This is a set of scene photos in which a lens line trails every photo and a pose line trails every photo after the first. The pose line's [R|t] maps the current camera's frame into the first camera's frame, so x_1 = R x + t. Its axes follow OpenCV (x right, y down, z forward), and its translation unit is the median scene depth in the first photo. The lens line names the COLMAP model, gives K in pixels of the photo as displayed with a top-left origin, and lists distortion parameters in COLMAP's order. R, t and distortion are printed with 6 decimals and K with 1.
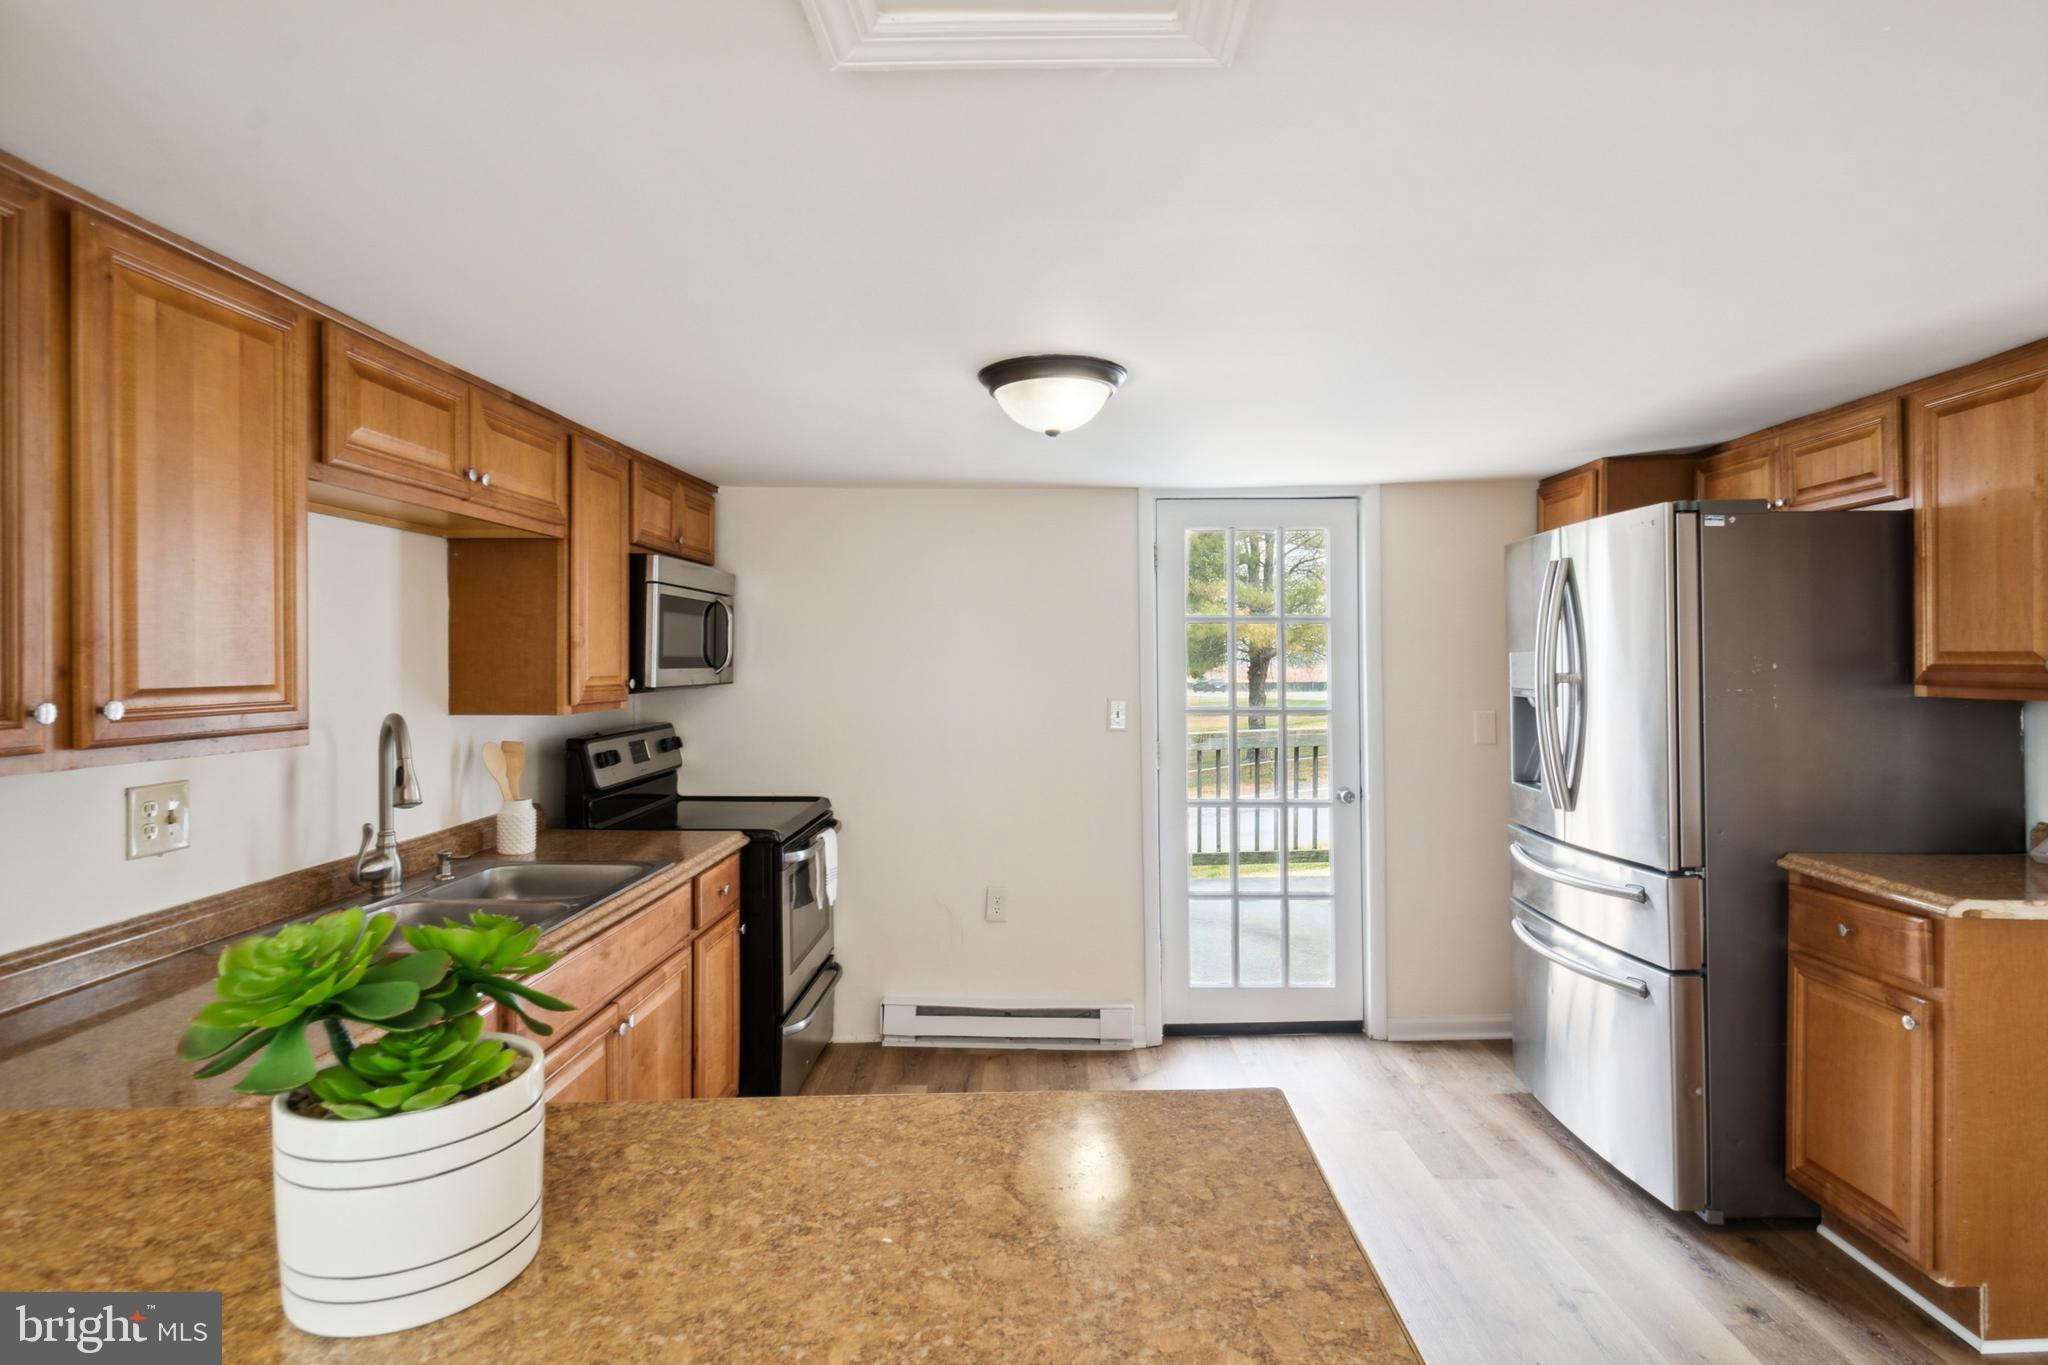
lens RADIAL K [[1066.5, 0, 1053.3], [0, 1066.5, 656.9], [0, 0, 1]] dist [0.000733, 0.000648]
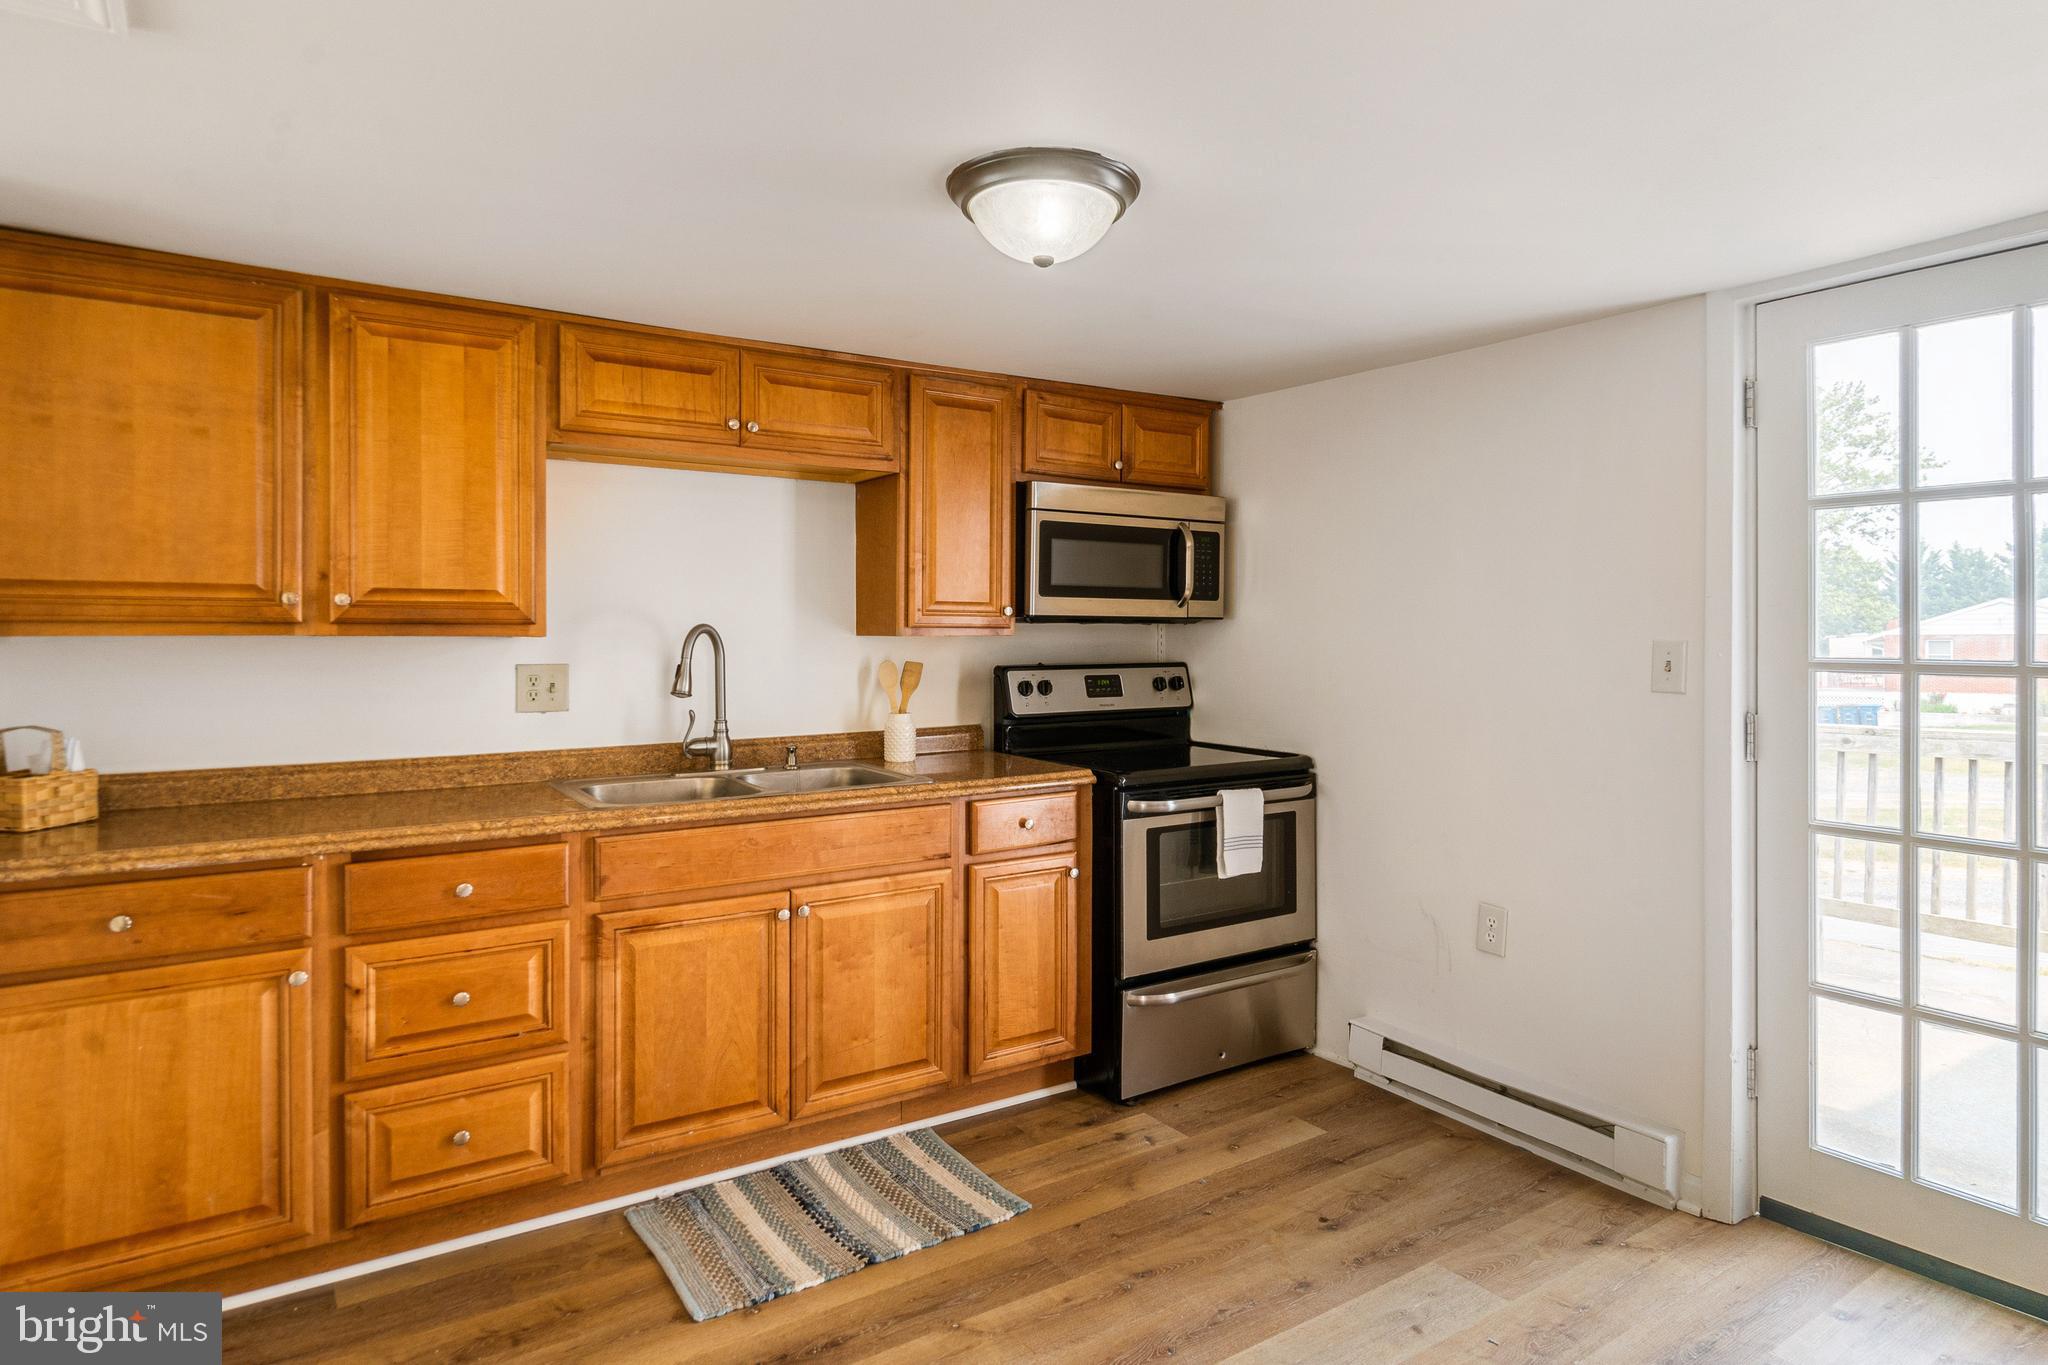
lens RADIAL K [[1144.5, 0, 1023.6], [0, 1144.5, 629.7], [0, 0, 1]] dist [0.019582, -0.037754]
pose [[0.563131, 0.000979, -0.826367, 0.462179], [-0.000967, 0.999999, 0.000526, 0.038469], [0.826367, 0.000502, 0.563132, 0.362783]]
